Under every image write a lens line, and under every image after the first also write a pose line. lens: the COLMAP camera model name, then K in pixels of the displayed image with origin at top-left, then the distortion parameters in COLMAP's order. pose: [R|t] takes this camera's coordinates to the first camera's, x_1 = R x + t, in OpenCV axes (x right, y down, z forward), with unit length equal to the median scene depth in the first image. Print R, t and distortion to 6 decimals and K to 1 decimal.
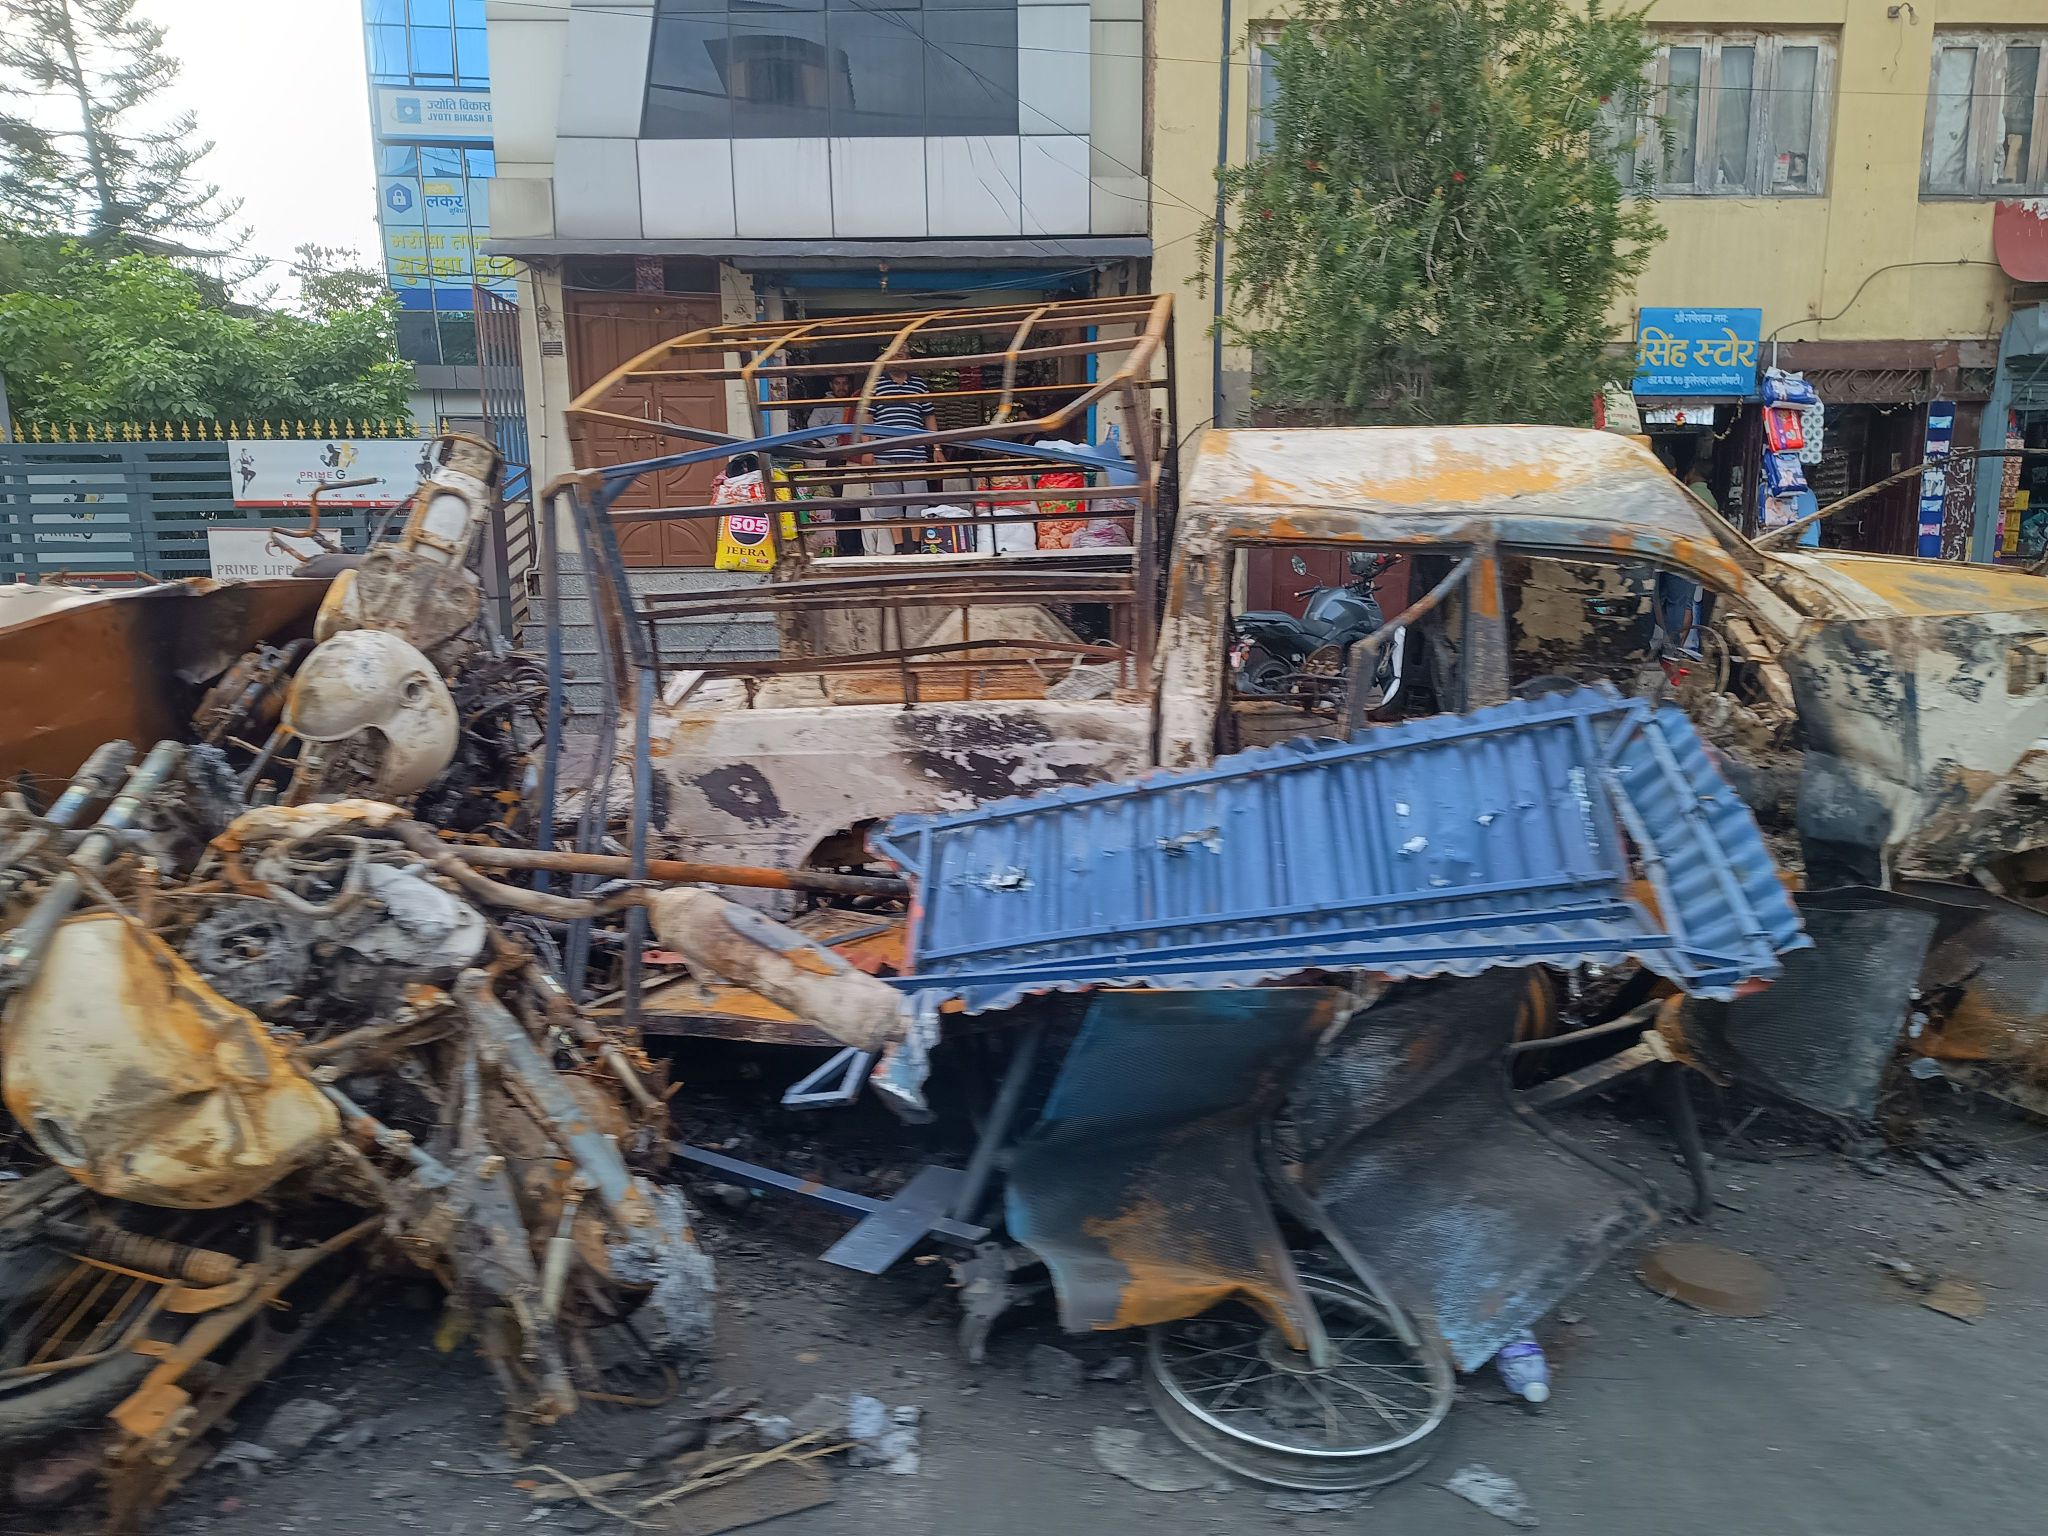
lens RADIAL K [[1401.3, 0, 1025.0], [0, 1401.3, 767.6], [0, 0, 1]] dist [-0.005934, -0.004170]
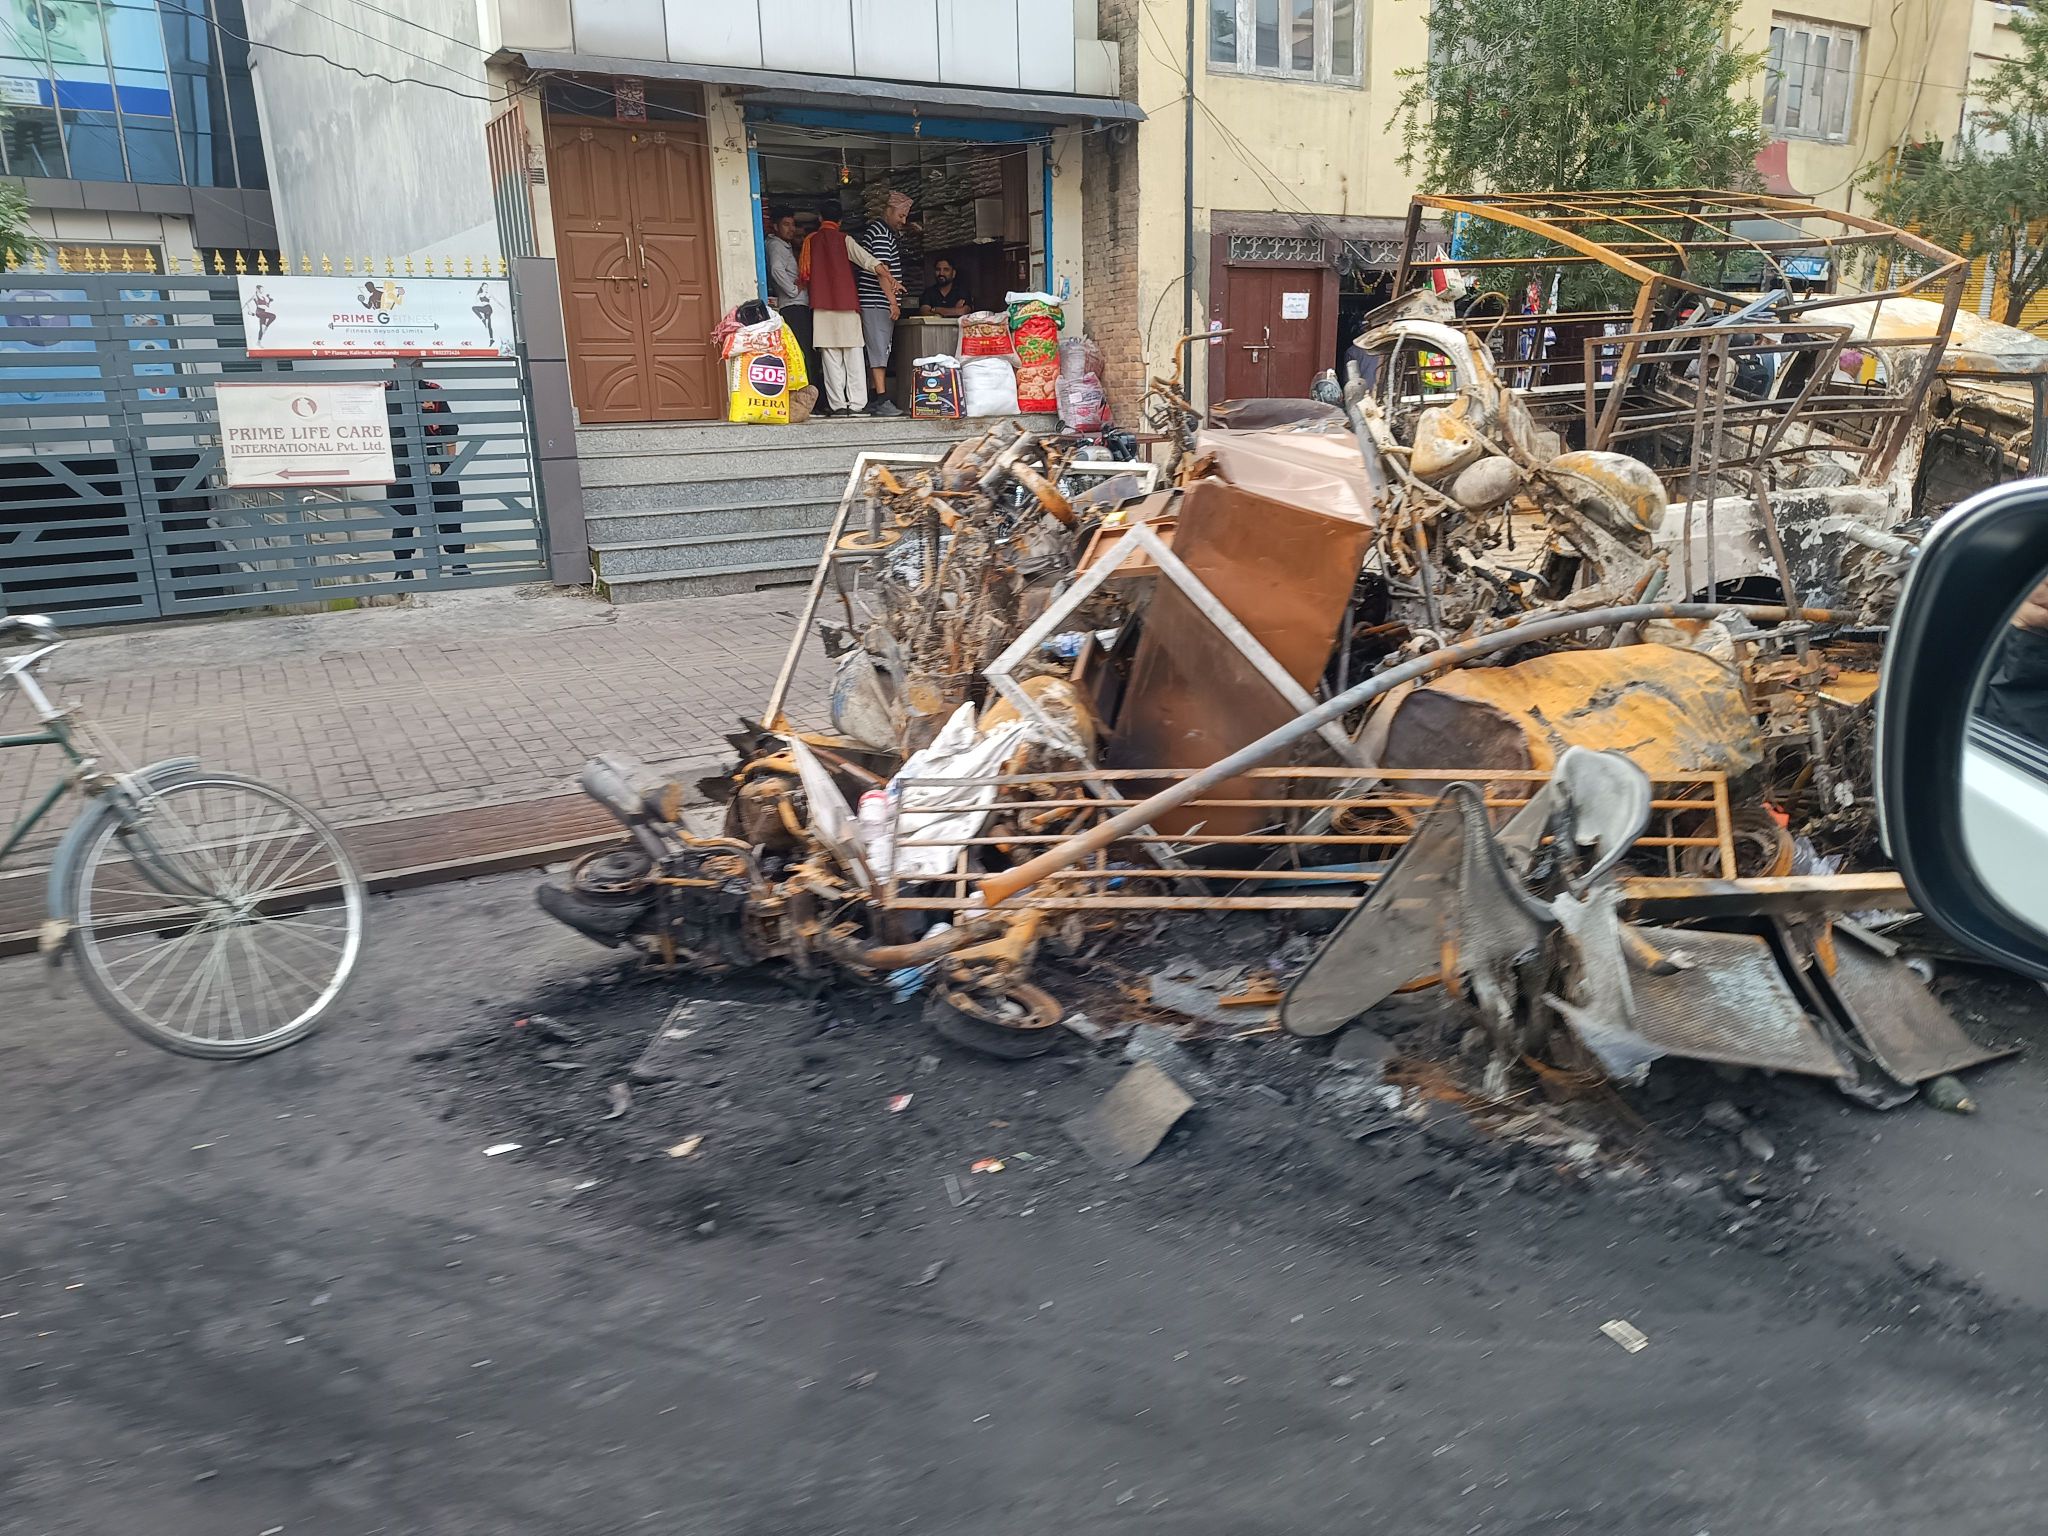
lens RADIAL K [[1401.3, 0, 1025.7], [0, 1401.3, 769.6], [0, 0, 1]] dist [-0.005934, -0.004170]
pose [[0.885755, -0.134970, 0.444096, -0.560474], [0.089932, 0.988561, 0.121073, -0.003975], [-0.455357, -0.067302, 0.887761, 0.038842]]
